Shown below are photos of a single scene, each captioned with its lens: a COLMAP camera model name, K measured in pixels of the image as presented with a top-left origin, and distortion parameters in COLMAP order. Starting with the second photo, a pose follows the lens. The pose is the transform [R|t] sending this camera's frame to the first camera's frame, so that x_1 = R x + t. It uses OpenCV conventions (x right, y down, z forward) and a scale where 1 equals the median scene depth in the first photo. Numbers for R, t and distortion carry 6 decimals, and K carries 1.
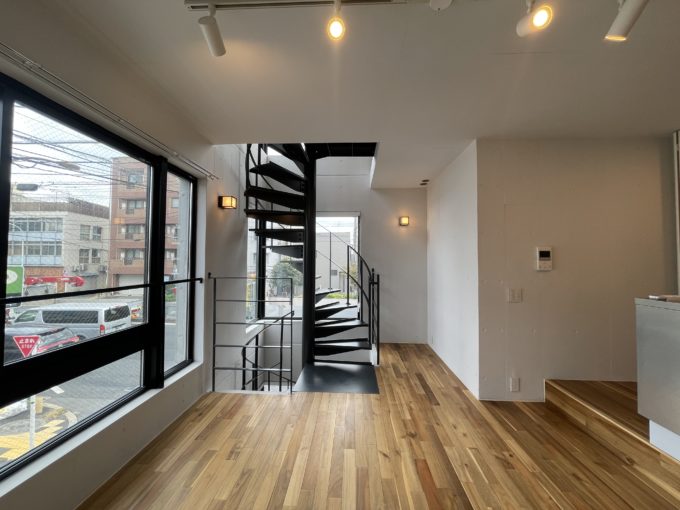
lens RADIAL K [[273.7, 0, 340.4], [0, 273.7, 254.2], [0, 0, 1]] dist [-0.002863, -0.000159]
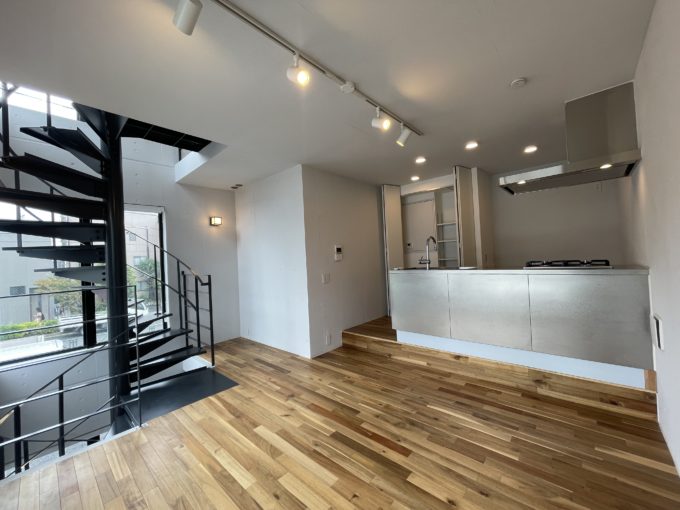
lens RADIAL K [[273.7, 0, 340.4], [0, 273.7, 254.2], [0, 0, 1]] dist [-0.002863, -0.000159]
pose [[0.637019, -0.032046, 0.770182, -0.425566], [0.033427, 0.999344, 0.013933, 0.002929], [-0.770123, 0.016869, 0.637672, 0.012854]]
